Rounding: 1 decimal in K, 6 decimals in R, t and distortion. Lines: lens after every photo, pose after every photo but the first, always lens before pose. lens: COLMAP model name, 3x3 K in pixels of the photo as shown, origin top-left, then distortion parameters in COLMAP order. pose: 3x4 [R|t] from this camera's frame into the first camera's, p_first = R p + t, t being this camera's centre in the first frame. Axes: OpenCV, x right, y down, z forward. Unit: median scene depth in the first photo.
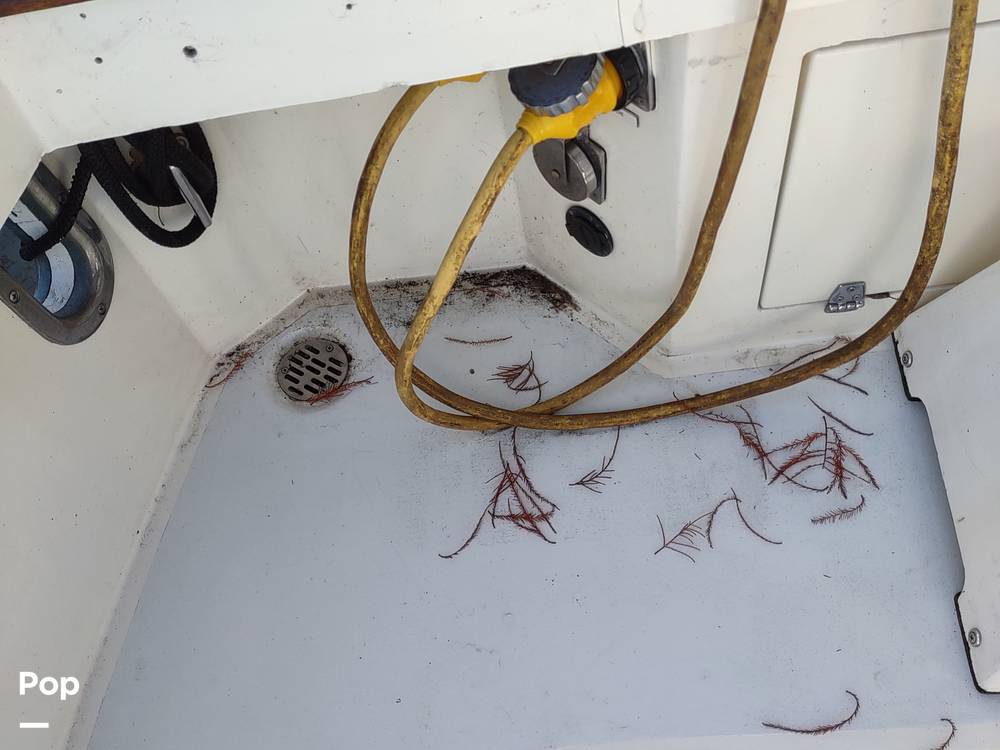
lens RADIAL K [[990.1, 0, 500.0], [0, 990.1, 375.0], [0, 0, 1]] dist [0.098479, -0.165526]
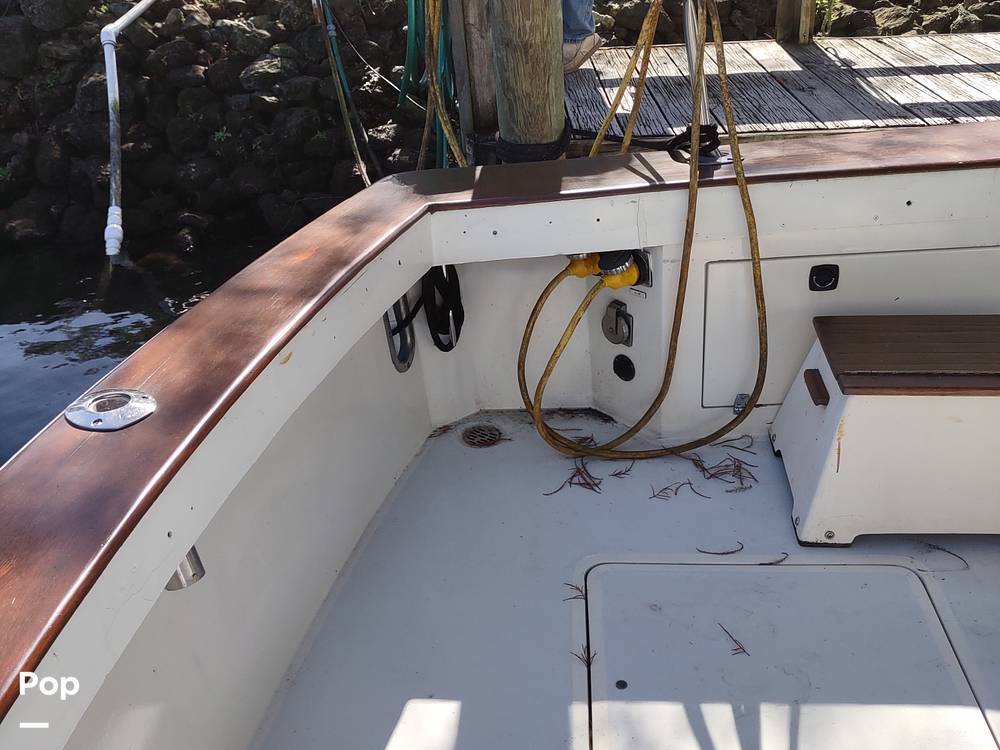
lens RADIAL K [[990.1, 0, 500.0], [0, 990.1, 375.0], [0, 0, 1]] dist [0.098479, -0.165526]
pose [[0.994014, 0.091903, -0.059068, -0.051095], [-0.109155, 0.857907, -0.502076, 0.990807], [0.004532, 0.505519, 0.862804, -0.871210]]
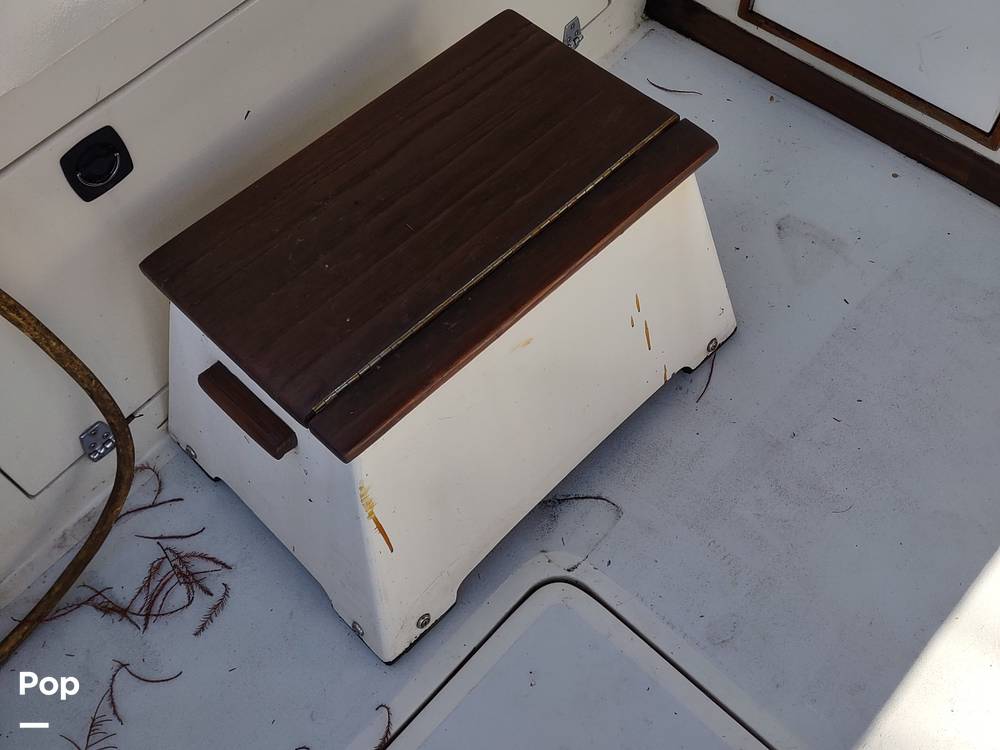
lens RADIAL K [[990.1, 0, 500.0], [0, 990.1, 375.0], [0, 0, 1]] dist [0.098479, -0.165526]
pose [[0.718277, -0.549949, 0.426187, 0.237007], [0.597192, 0.801612, 0.027915, 0.086991], [-0.356988, 0.234465, 0.904205, -0.106152]]
